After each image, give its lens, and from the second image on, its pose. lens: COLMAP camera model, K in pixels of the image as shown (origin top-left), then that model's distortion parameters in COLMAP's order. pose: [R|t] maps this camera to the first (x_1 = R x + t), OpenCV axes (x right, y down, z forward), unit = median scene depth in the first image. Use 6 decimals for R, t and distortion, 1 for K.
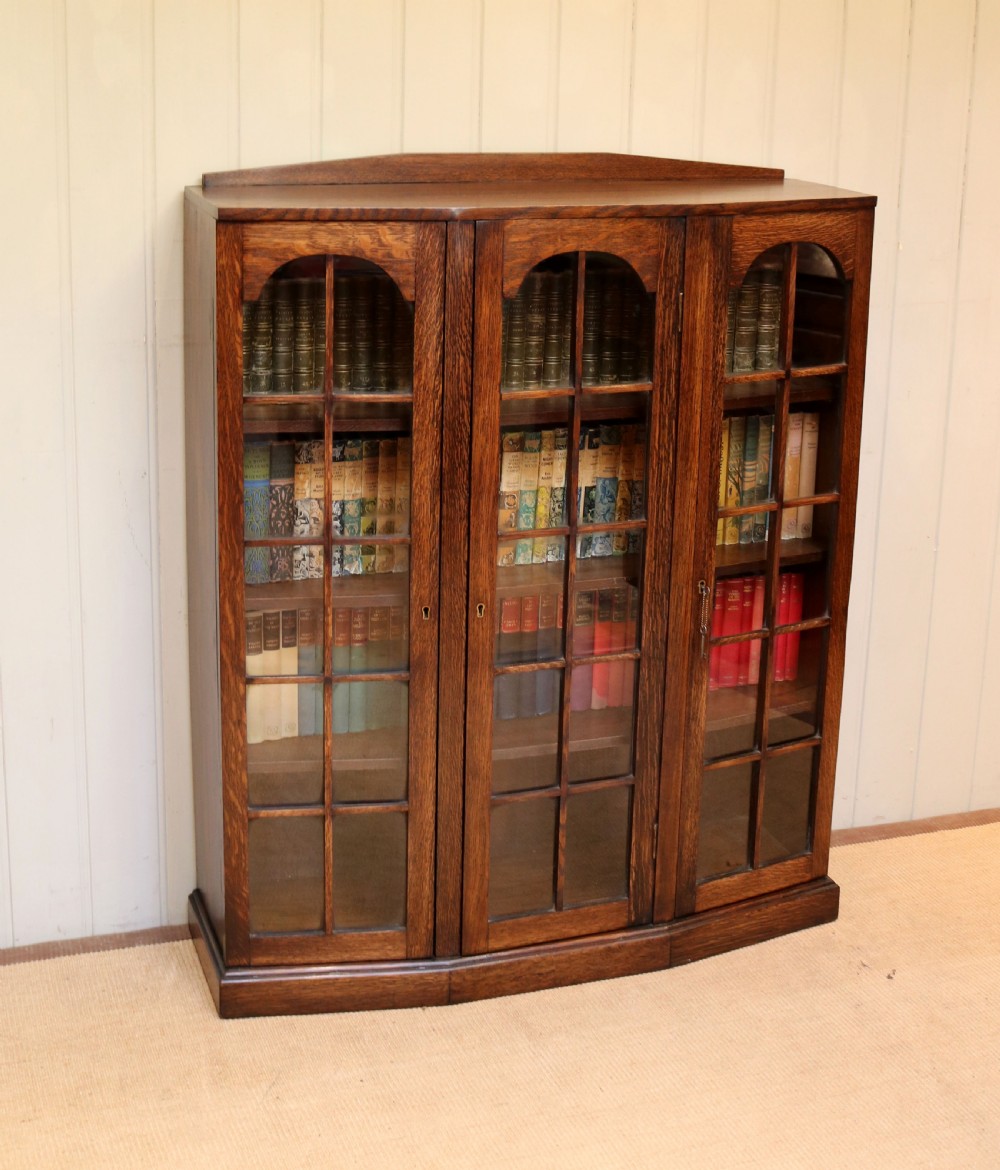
lens RADIAL K [[1839.4, 0, 470.5], [0, 1839.4, 382.6], [0, 0, 1]] dist [-0.127651, 0.163263]
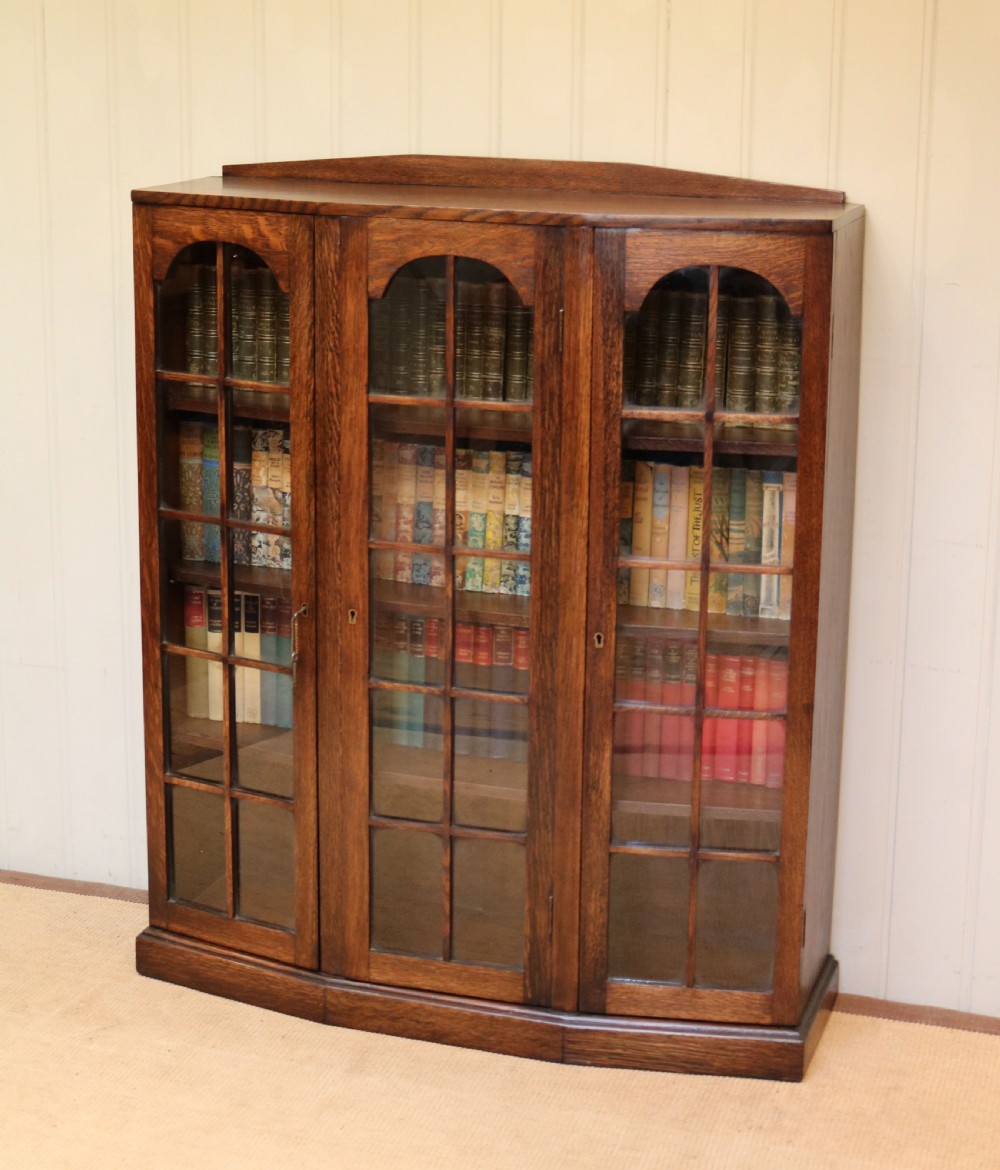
lens RADIAL K [[2230.9, 0, 502.5], [0, 2230.9, 469.3], [0, 0, 1]] dist [-0.055917, -0.071841]
pose [[0.794609, 0.114457, -0.596235, 0.749009], [-0.124077, 0.991956, 0.025064, 0.006208], [0.594307, 0.054063, 0.802419, 0.085654]]
